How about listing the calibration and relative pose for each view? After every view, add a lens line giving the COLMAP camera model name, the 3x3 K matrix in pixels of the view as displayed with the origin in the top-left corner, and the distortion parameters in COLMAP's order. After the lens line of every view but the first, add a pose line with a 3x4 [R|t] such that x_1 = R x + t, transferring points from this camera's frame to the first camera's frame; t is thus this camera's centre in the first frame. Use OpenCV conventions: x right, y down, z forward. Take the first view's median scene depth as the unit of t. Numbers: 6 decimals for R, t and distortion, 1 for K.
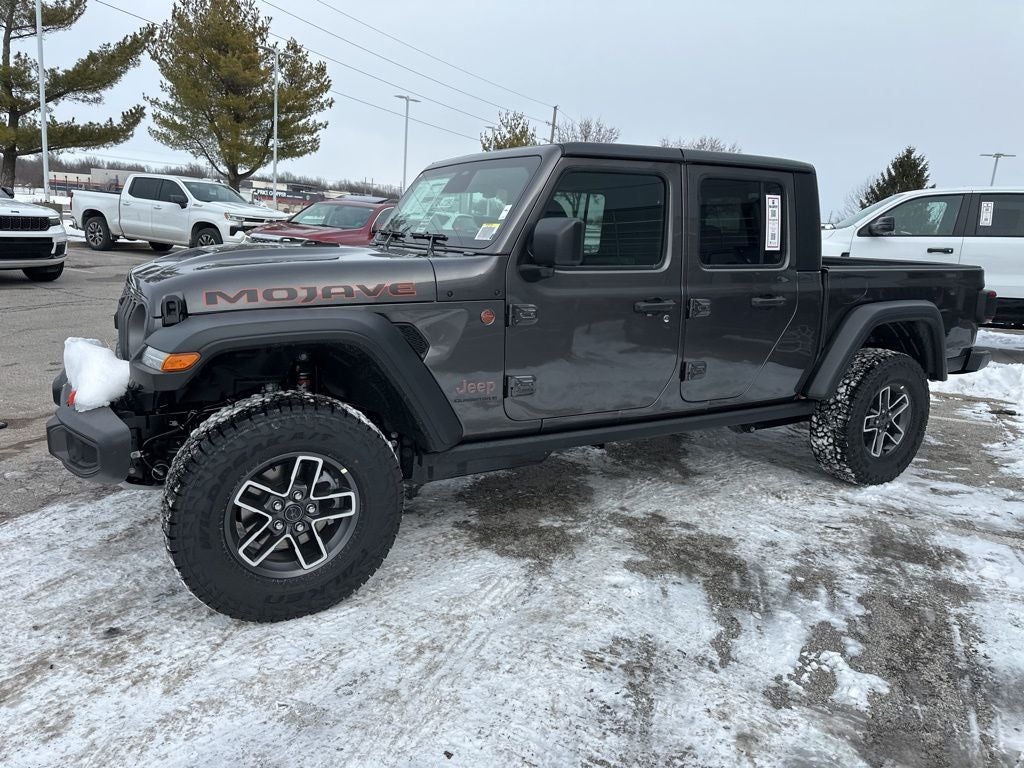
lens RADIAL K [[718.1, 0, 510.3], [0, 718.1, 378.7], [0, 0, 1]] dist [0.052364, -0.066663]
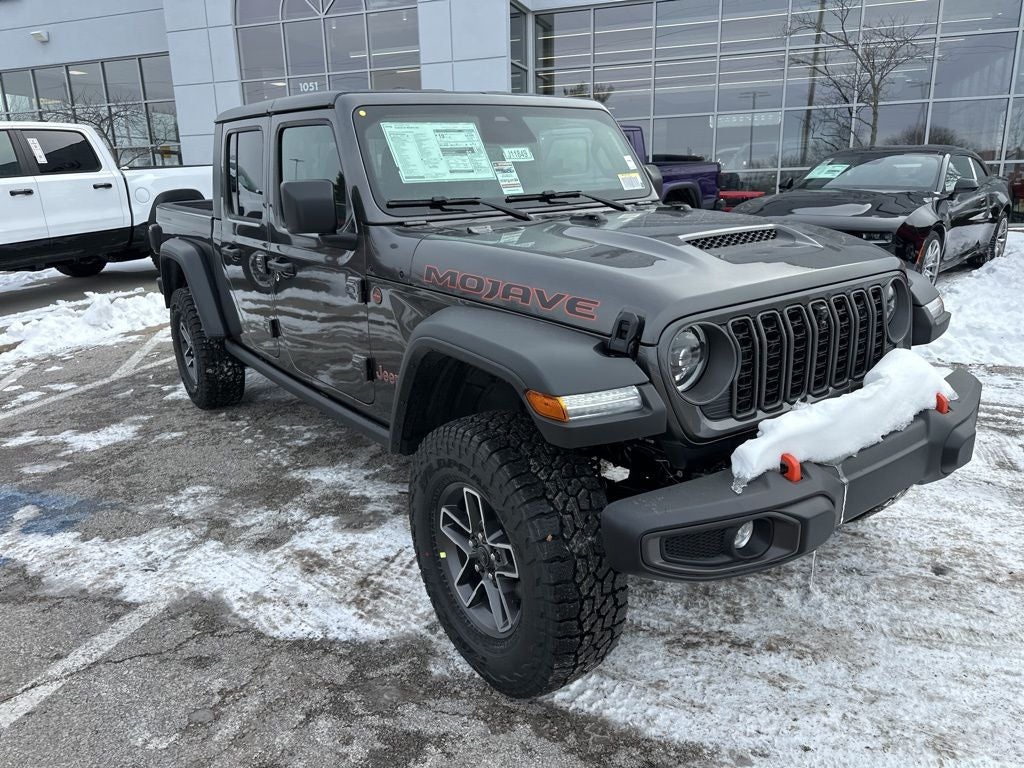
lens RADIAL K [[718.8, 0, 514.8], [0, 718.8, 387.5], [0, 0, 1]] dist [0.036852, -0.046552]
pose [[-0.105611, -0.326409, 0.939310, -1.118311], [0.224531, 0.912371, 0.342293, -0.327456], [-0.968727, 0.247054, -0.023068, 1.249953]]
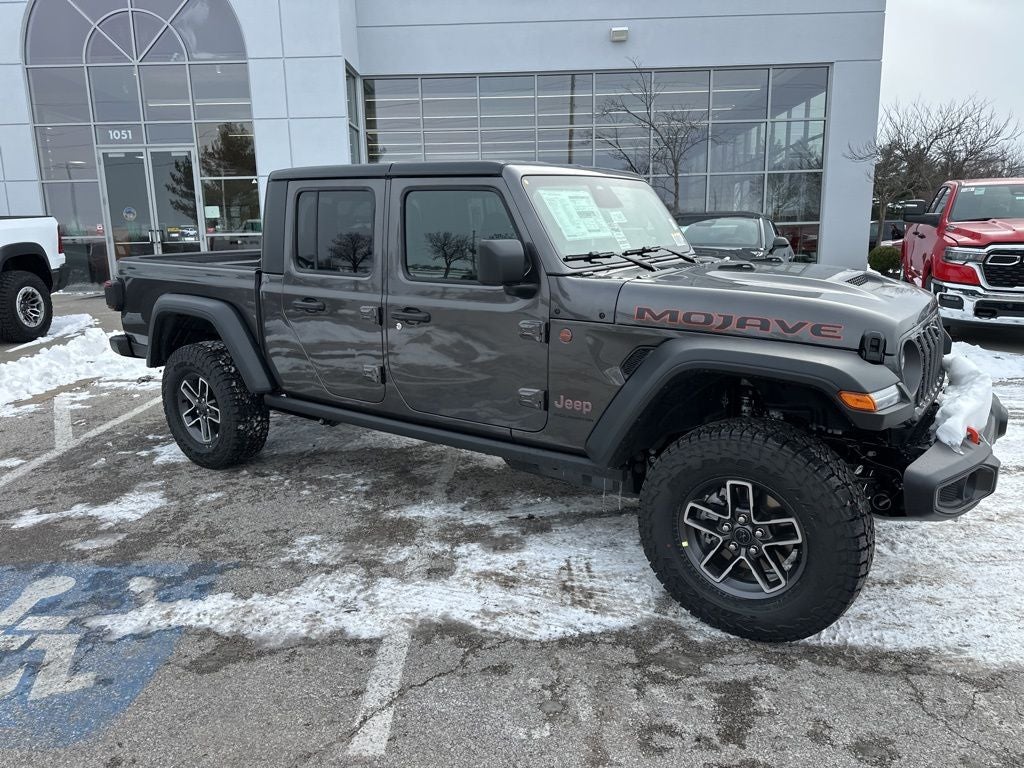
lens RADIAL K [[711.3, 0, 513.2], [0, 711.3, 387.8], [0, 0, 1]] dist [0.060814, -0.072378]
pose [[-0.416225, -0.244059, 0.875895, -1.114201], [0.180674, 0.921895, 0.342733, -0.453115], [-0.891131, 0.300905, -0.339621, 1.773560]]
